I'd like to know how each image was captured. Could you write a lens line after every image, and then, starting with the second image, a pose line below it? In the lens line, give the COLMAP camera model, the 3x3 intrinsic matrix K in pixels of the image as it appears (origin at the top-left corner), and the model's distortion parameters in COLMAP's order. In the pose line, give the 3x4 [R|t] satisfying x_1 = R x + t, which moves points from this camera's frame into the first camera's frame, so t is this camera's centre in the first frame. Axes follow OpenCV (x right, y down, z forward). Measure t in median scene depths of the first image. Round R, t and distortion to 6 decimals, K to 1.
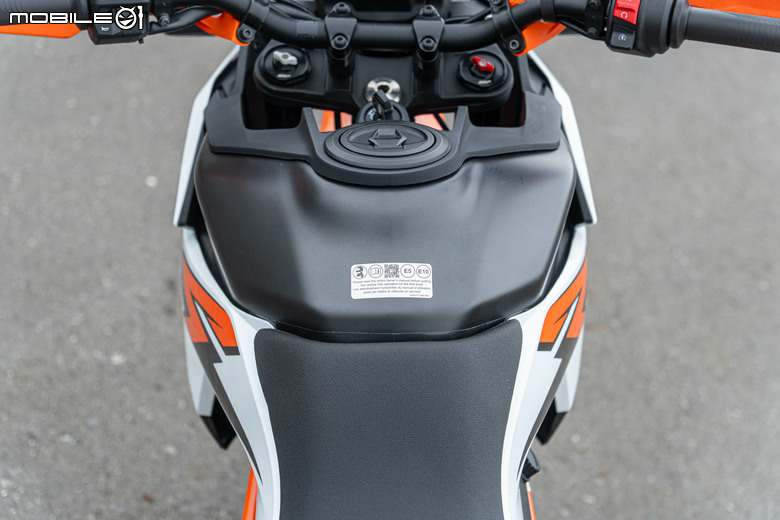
lens RADIAL K [[1387.5, 0, 393.3], [0, 1387.5, 260.9], [0, 0, 1]] dist [0.052917, 0.000000]
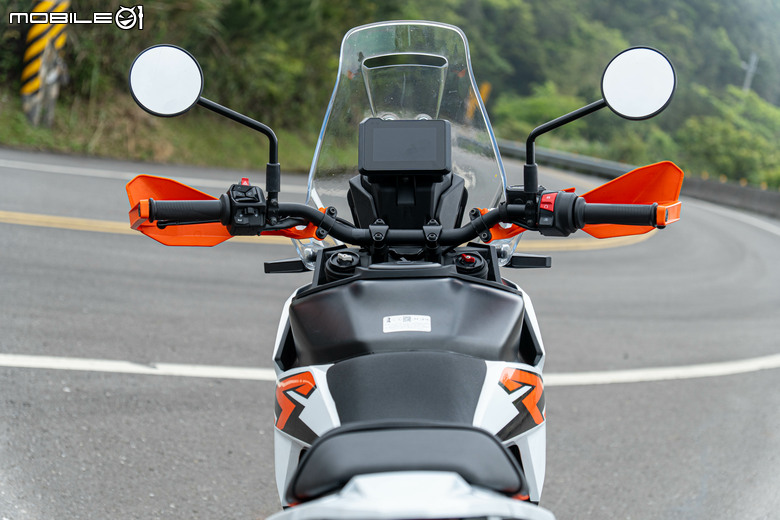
lens RADIAL K [[1616.1, 0, 389.2], [0, 1616.1, 259.0], [0, 0, 1]] dist [0.108634, 0.000000]
pose [[0.999006, -0.021762, -0.038905, 0.049495], [0.004451, 0.917074, -0.398693, 0.645712], [0.044355, 0.398124, 0.916259, -0.759457]]
